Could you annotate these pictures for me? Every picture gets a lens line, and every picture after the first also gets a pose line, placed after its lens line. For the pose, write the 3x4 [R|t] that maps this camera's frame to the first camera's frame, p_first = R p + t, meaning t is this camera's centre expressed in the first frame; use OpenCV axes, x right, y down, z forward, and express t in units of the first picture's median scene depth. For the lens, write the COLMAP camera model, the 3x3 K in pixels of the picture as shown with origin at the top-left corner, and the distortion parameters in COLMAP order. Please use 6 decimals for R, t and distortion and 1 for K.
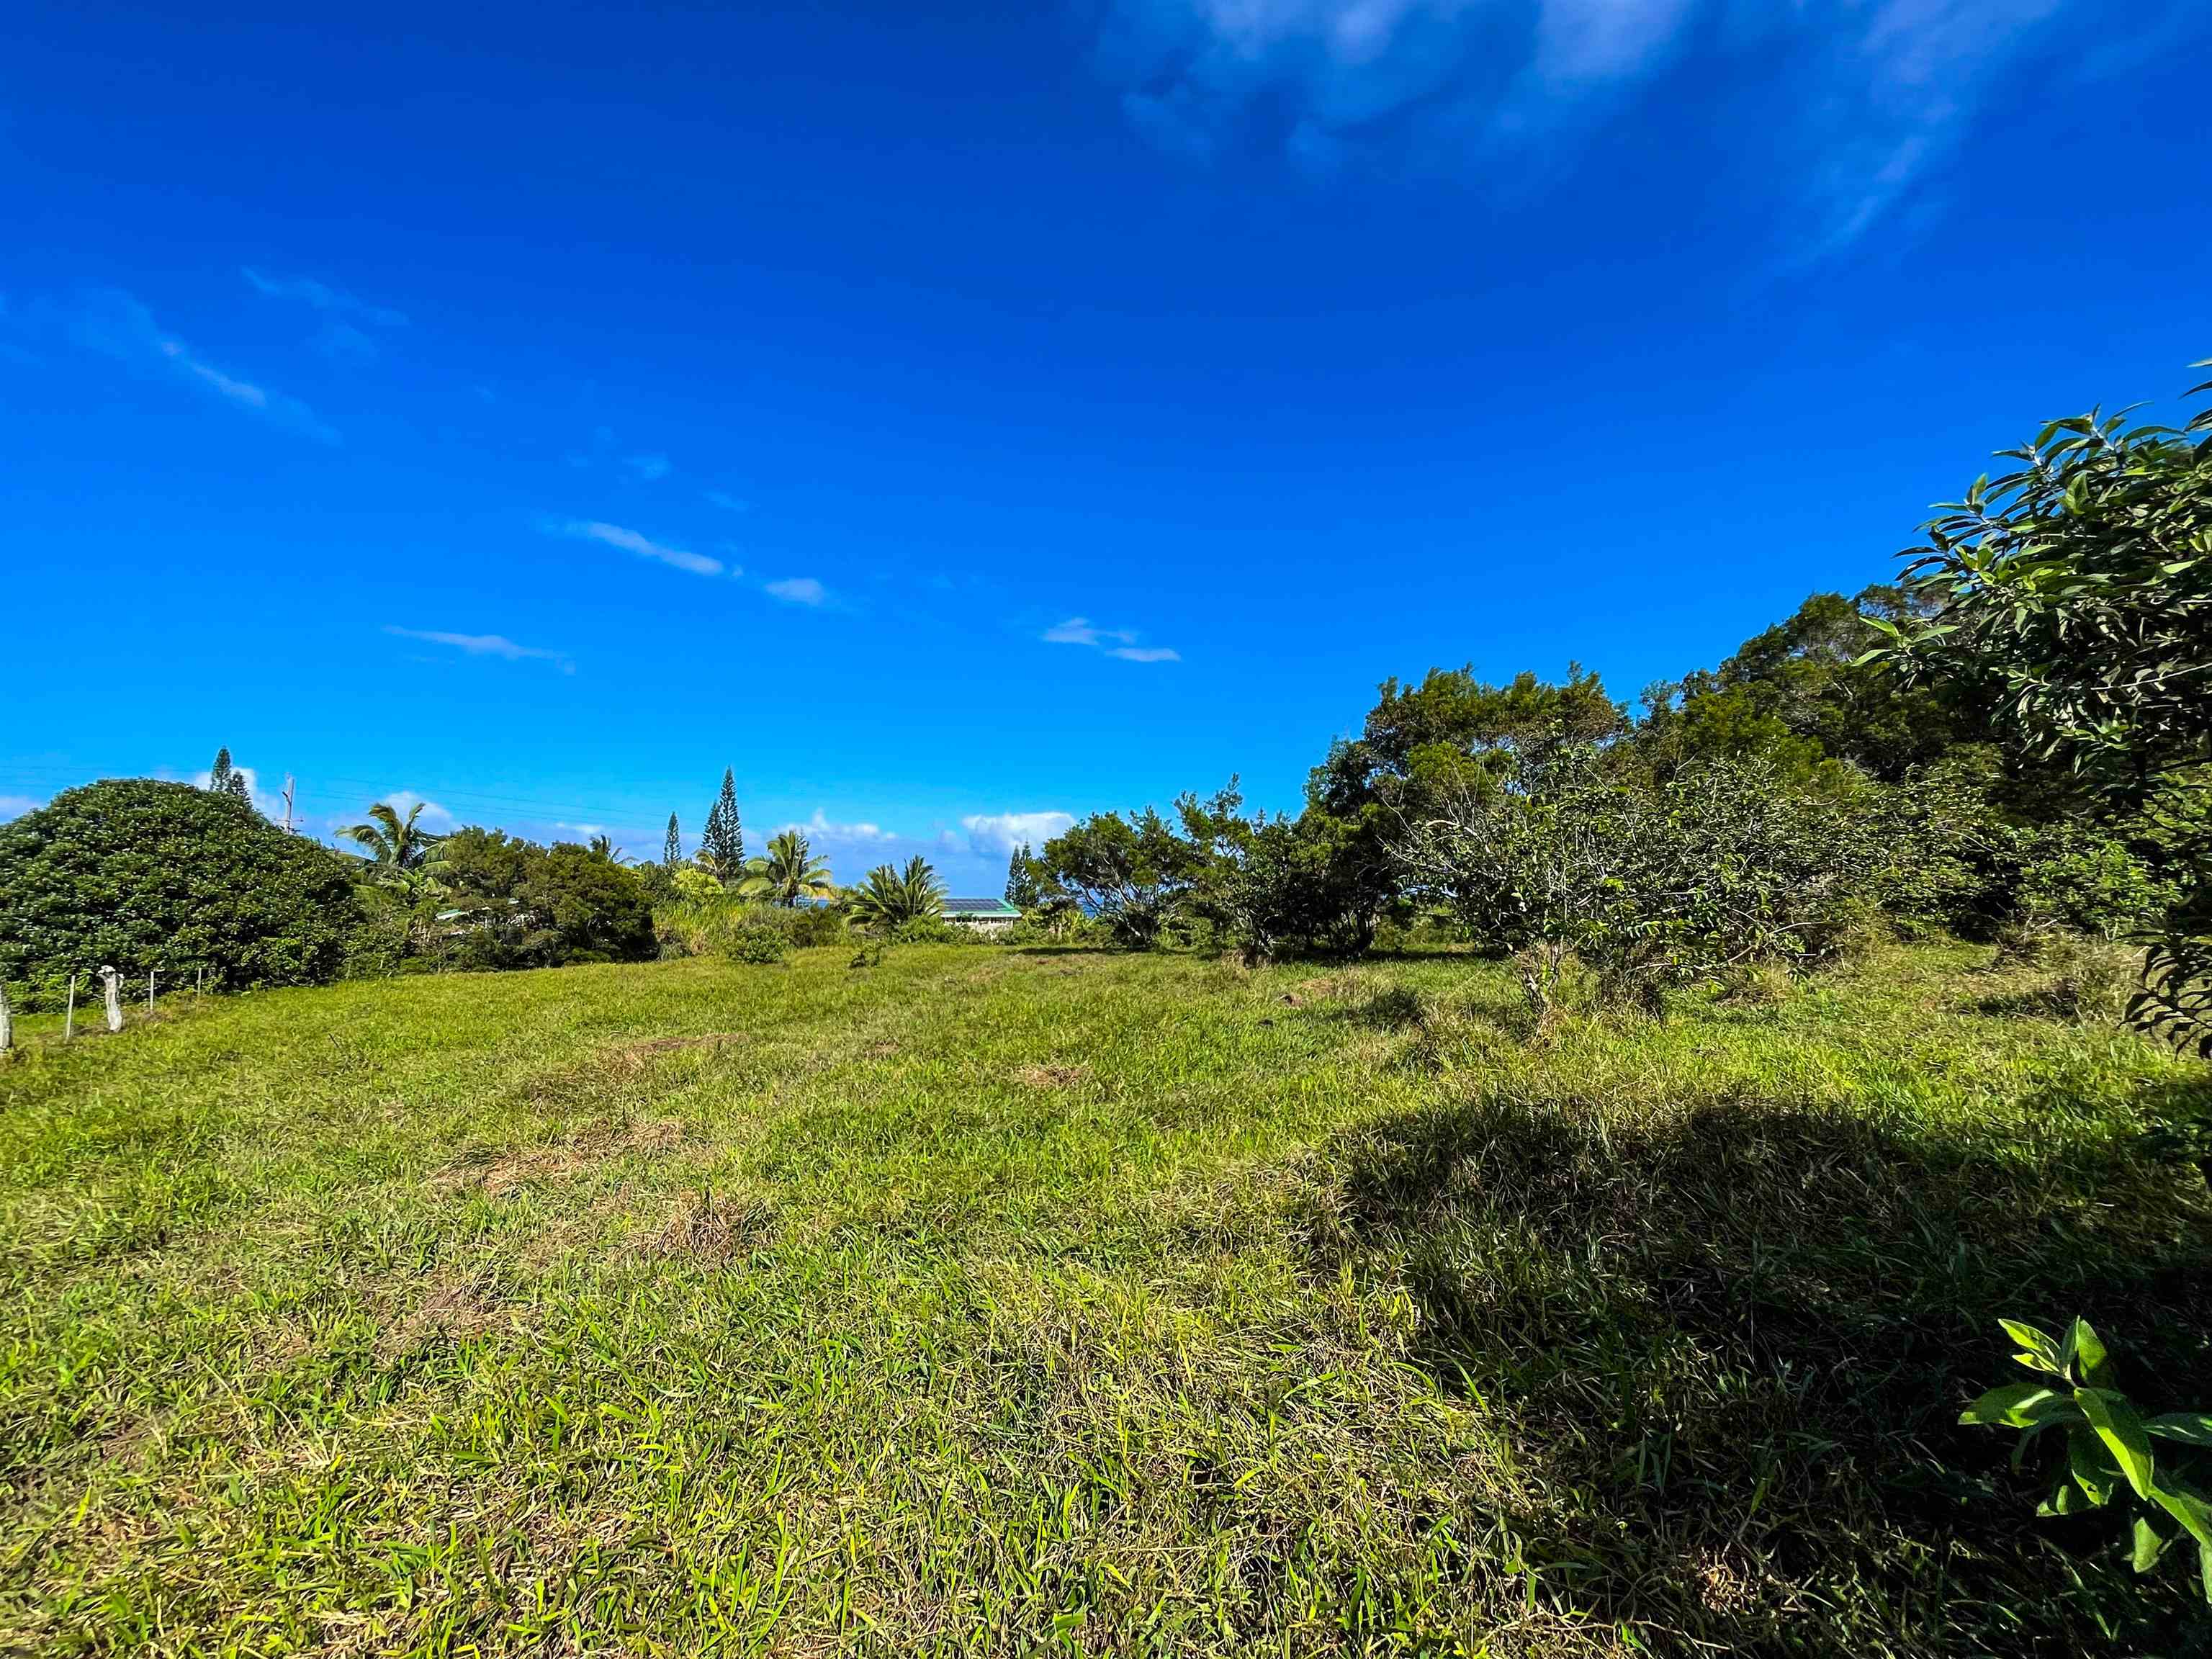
lens RADIAL K [[872.6, 0, 1099.7], [0, 872.6, 826.5], [0, 0, 1]] dist [-0.004401, -0.001194]
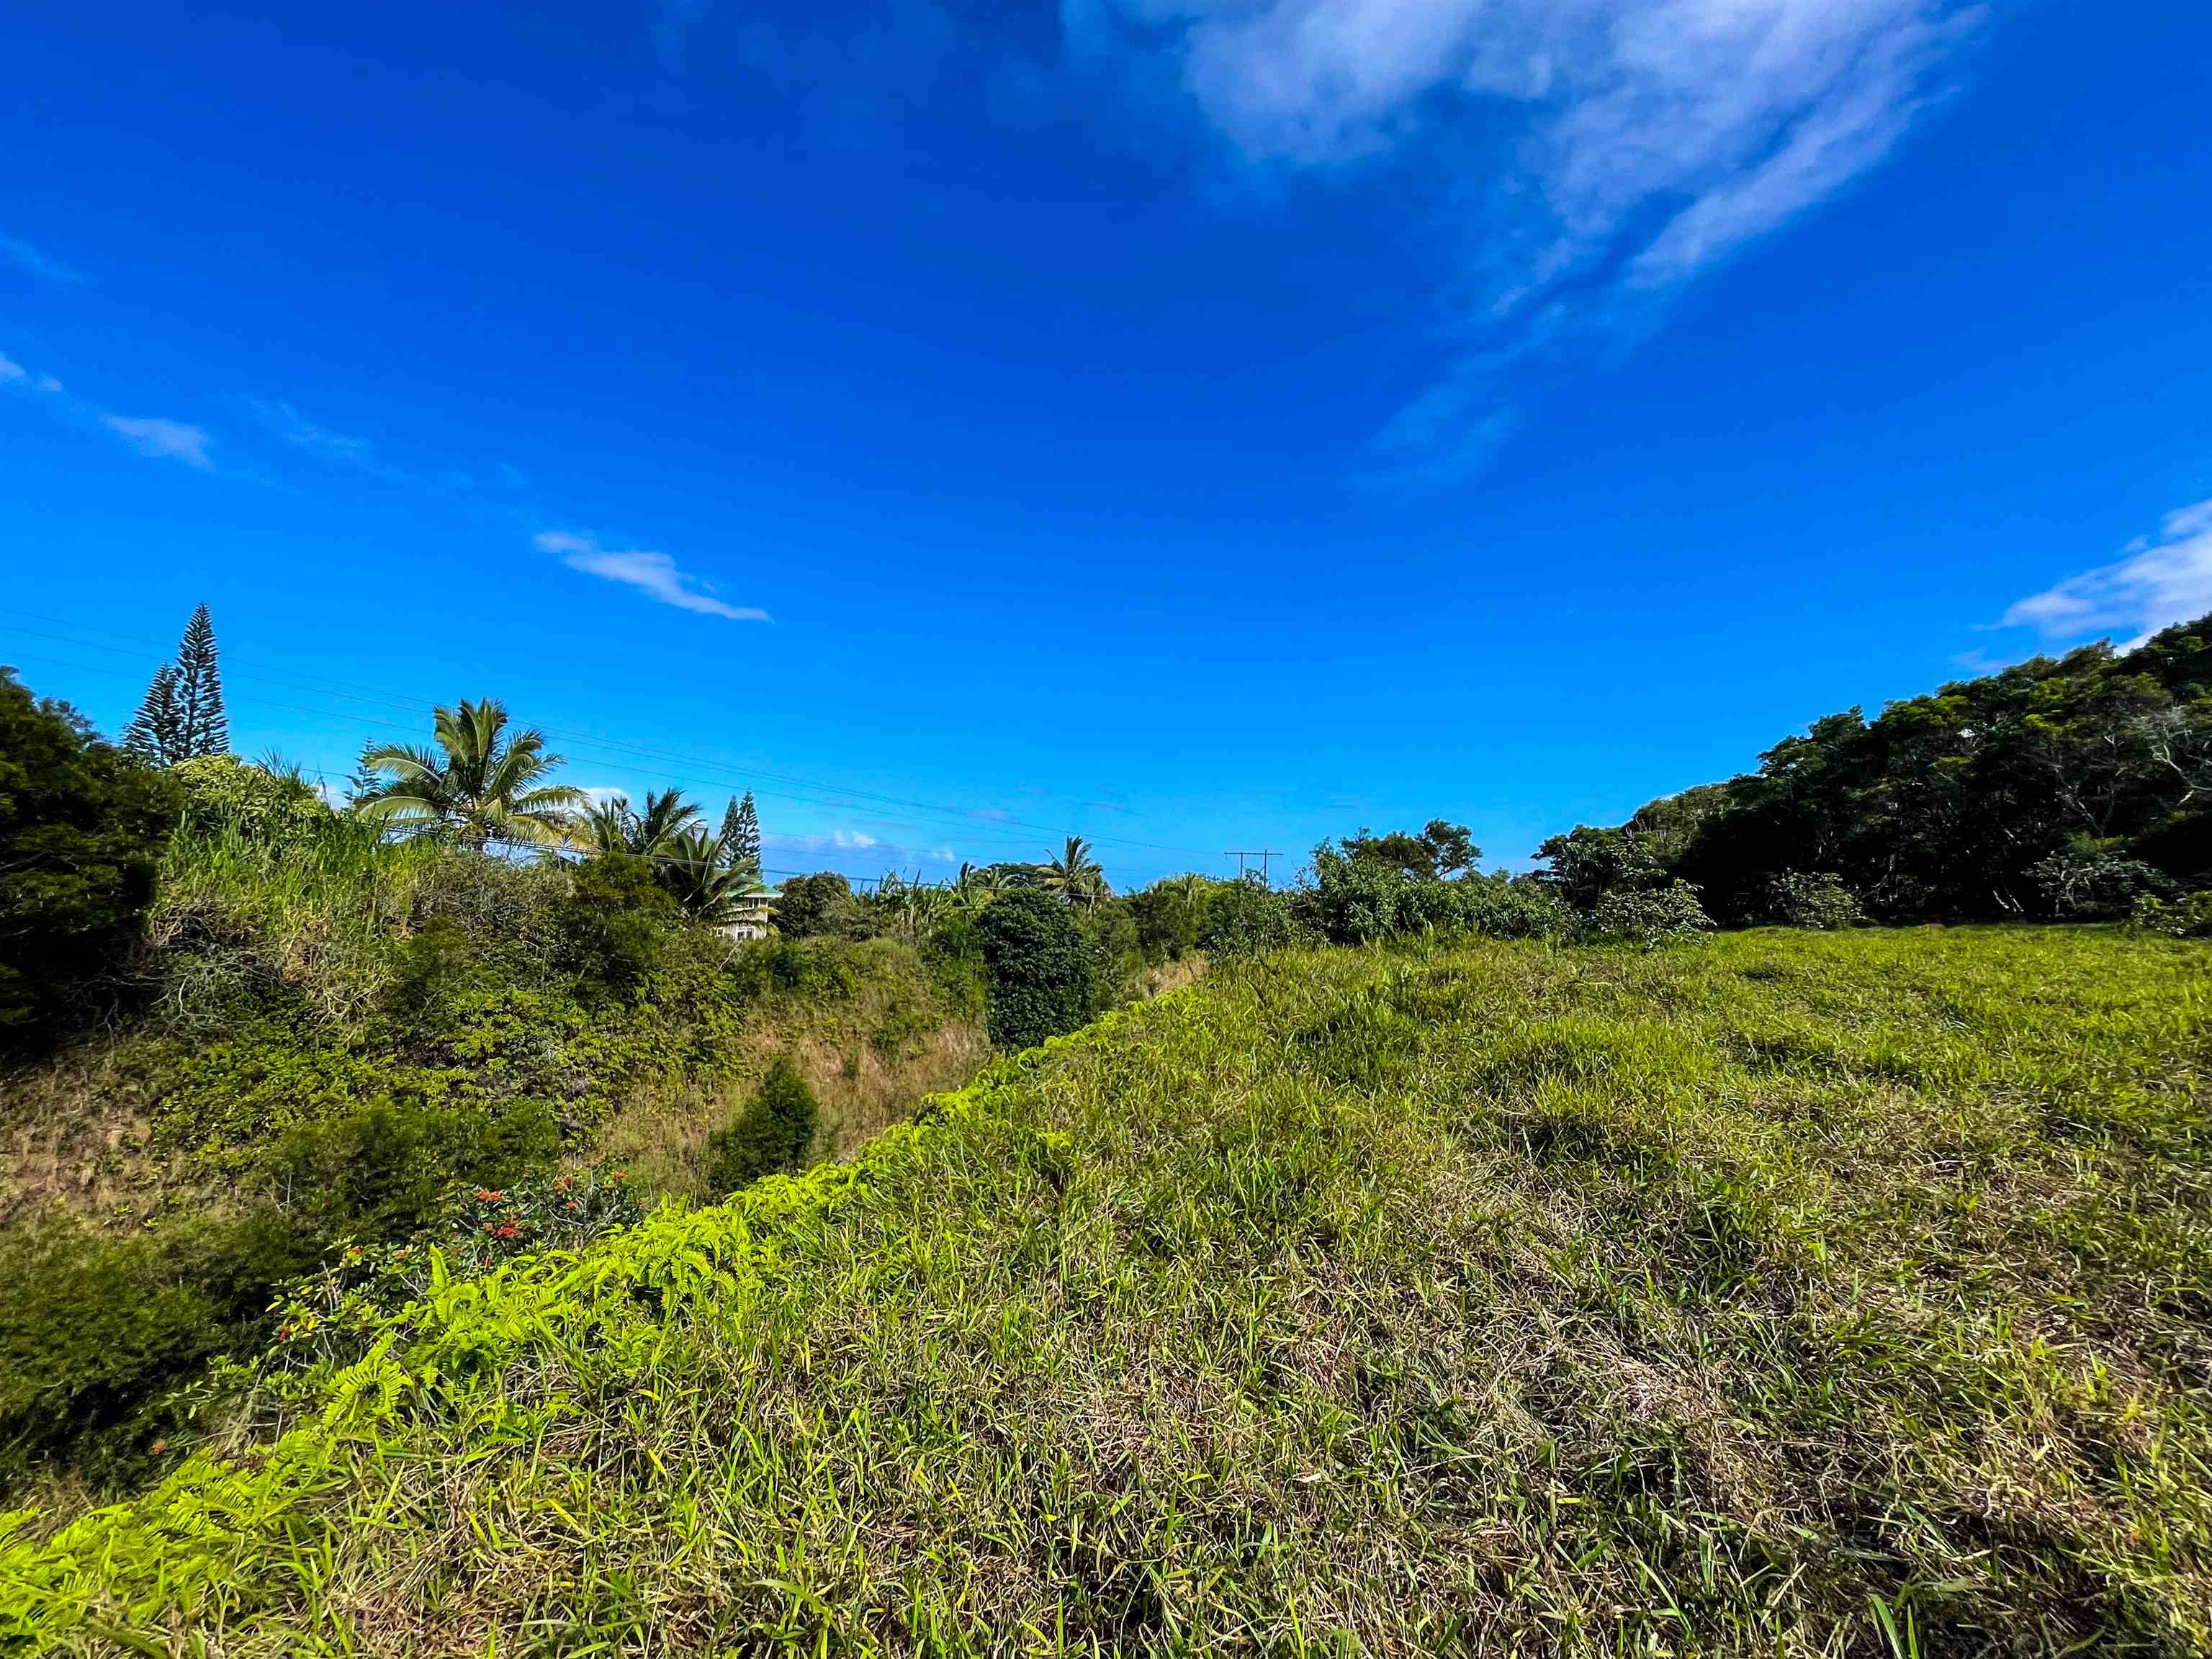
lens RADIAL K [[872.6, 0, 1099.3], [0, 872.6, 826.3], [0, 0, 1]] dist [-0.004401, -0.001194]
pose [[0.870919, 0.033018, 0.490316, -0.167183], [-0.033732, 0.999404, -0.007383, 0.036189], [-0.490267, -0.010109, 0.871513, 0.256585]]
